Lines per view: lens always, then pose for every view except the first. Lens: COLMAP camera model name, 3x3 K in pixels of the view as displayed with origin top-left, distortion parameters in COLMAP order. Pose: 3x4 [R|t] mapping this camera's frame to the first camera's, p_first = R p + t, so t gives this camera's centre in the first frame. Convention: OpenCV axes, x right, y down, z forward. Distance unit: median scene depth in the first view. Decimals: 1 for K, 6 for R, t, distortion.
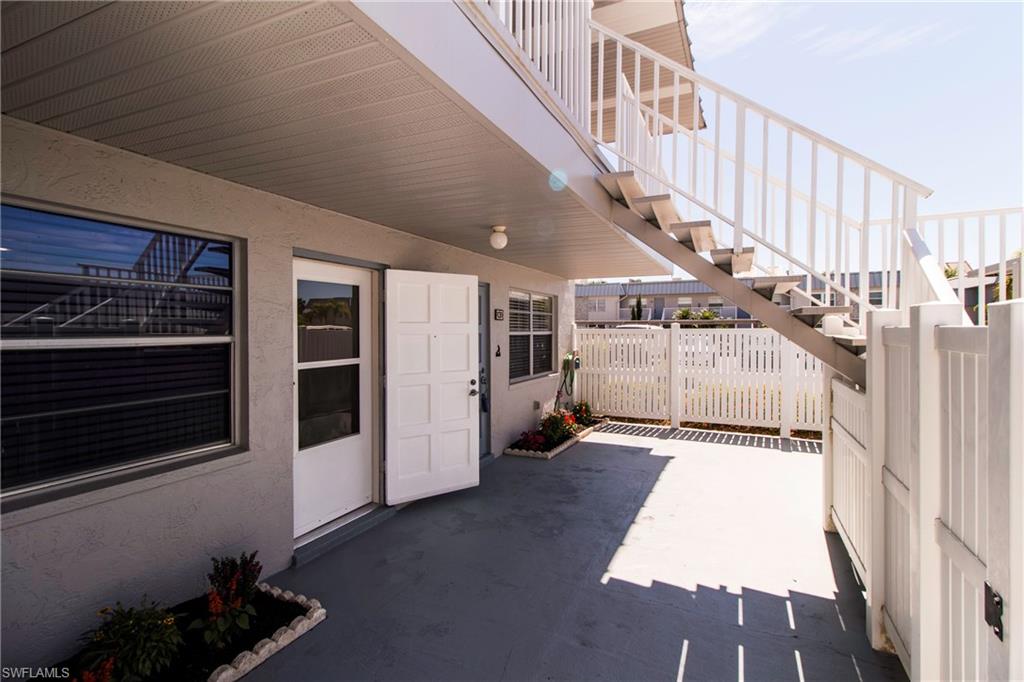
lens RADIAL K [[469.1, 0, 520.3], [0, 469.1, 336.9], [0, 0, 1]] dist [0.012628, -0.000691]
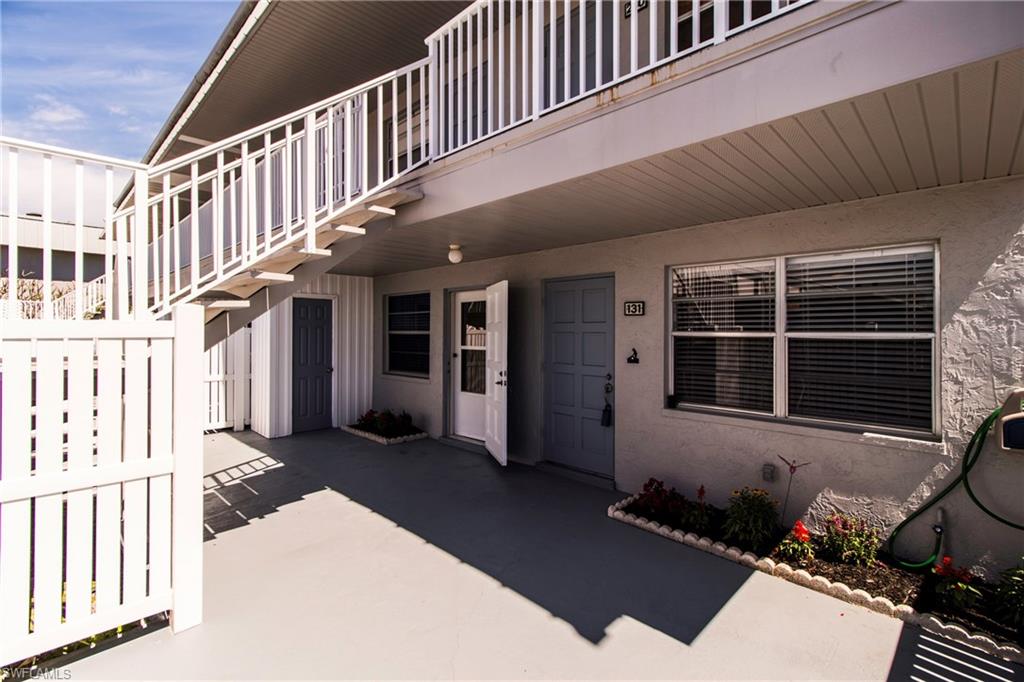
lens RADIAL K [[469.1, 0, 516.9], [0, 469.1, 330.1], [0, 0, 1]] dist [0.012628, -0.000691]
pose [[-0.338841, 0.003912, -0.940835, 0.957733], [-0.013736, 0.999864, 0.009104, -0.020627], [0.940743, 0.016009, -0.338742, 1.409277]]
